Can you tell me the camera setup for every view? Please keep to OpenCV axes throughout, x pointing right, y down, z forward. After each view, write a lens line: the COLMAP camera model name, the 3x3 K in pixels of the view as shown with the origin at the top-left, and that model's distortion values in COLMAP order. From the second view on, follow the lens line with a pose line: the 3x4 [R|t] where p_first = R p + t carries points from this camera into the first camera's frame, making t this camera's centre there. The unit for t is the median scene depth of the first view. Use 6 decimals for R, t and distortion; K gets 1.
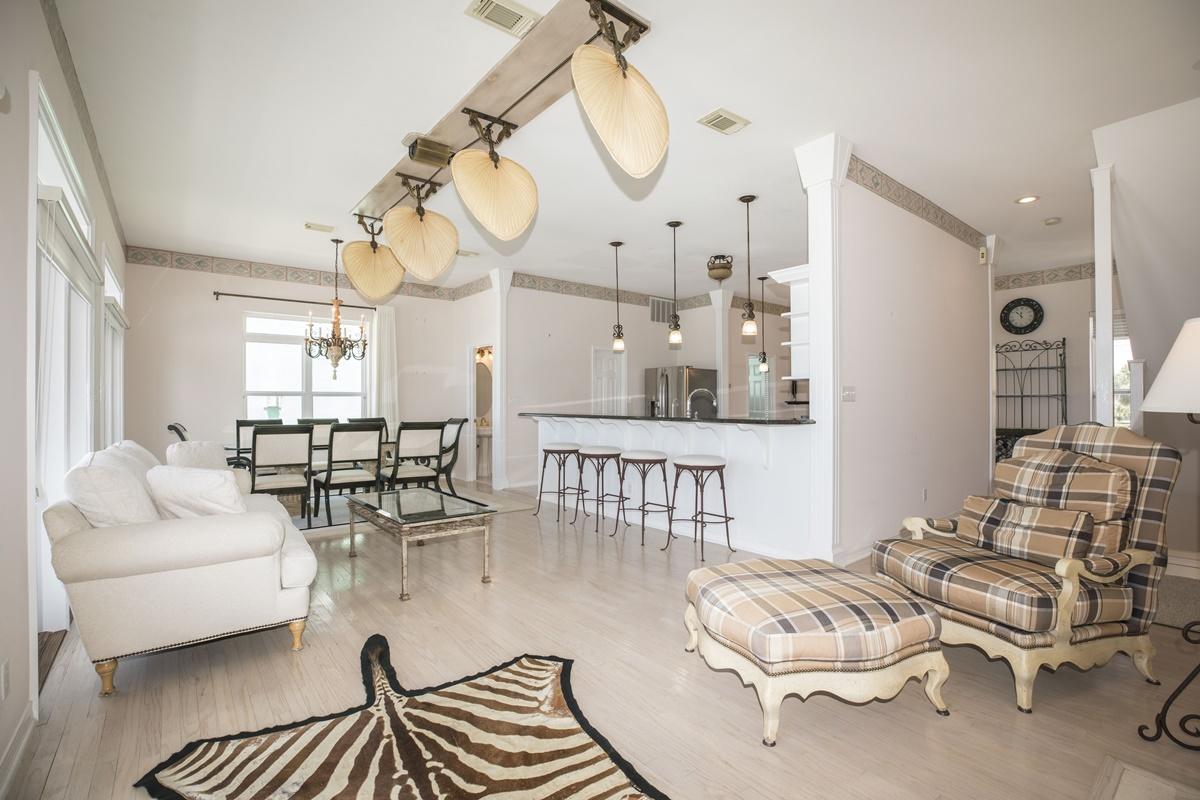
lens RADIAL K [[551.7, 0, 605.4], [0, 551.7, 403.0], [0, 0, 1]] dist [-0.012623, 0.000413]
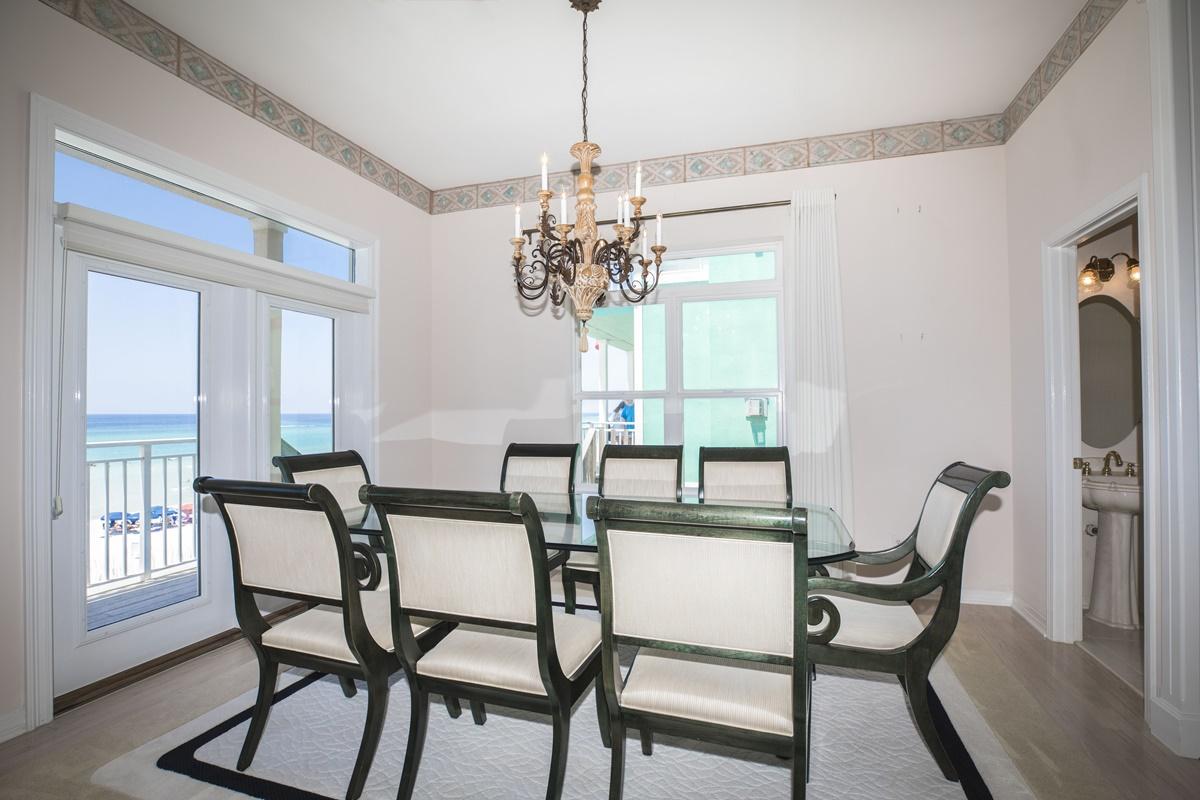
lens RADIAL K [[566.6, 0, 598.2], [0, 566.6, 402.3], [0, 0, 1]] dist [-0.006002, -0.000549]
pose [[0.549681, -0.008981, -0.835326, -0.105004], [0.001059, 0.999949, -0.010054, -0.003040], [0.835374, 0.004642, 0.549663, 0.549286]]
